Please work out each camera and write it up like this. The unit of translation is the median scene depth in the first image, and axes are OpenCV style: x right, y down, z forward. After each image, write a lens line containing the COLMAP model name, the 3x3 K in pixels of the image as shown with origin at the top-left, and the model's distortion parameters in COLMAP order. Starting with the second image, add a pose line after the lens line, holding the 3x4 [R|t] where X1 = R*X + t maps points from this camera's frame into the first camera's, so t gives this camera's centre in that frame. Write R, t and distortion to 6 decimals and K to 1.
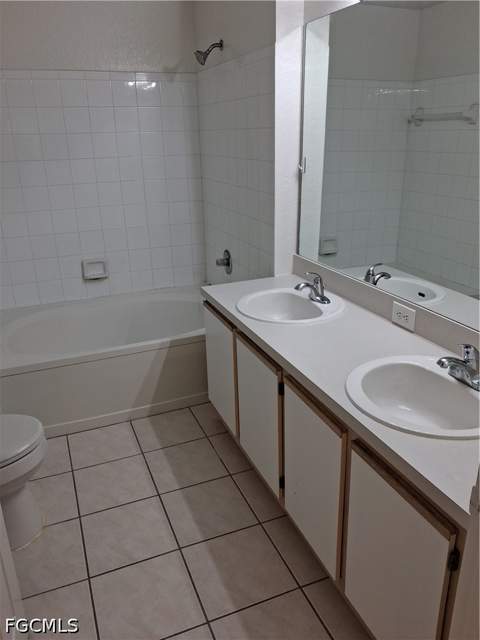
lens RADIAL K [[510.2, 0, 240.0], [0, 510.2, 320.0], [0, 0, 1]] dist [0.061667, 0.000654]
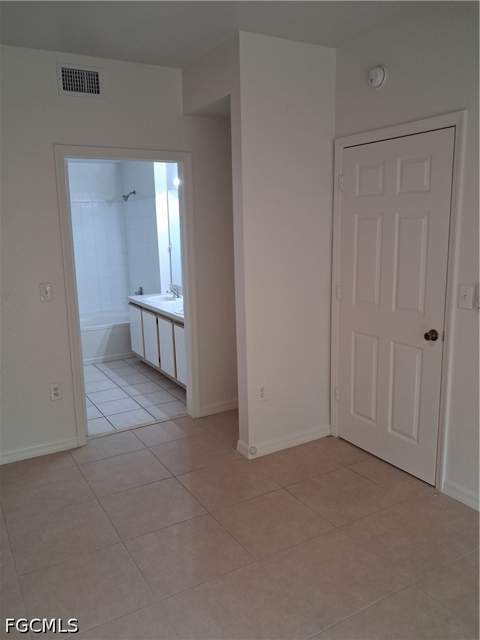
lens RADIAL K [[510.2, 0, 240.0], [0, 510.2, 320.0], [0, 0, 1]] dist [0.061667, 0.000654]
pose [[0.990096, -0.033145, 0.136423, 0.094100], [0.055294, 0.985253, -0.161925, 0.384614], [-0.129044, 0.167865, 0.977328, -1.116732]]
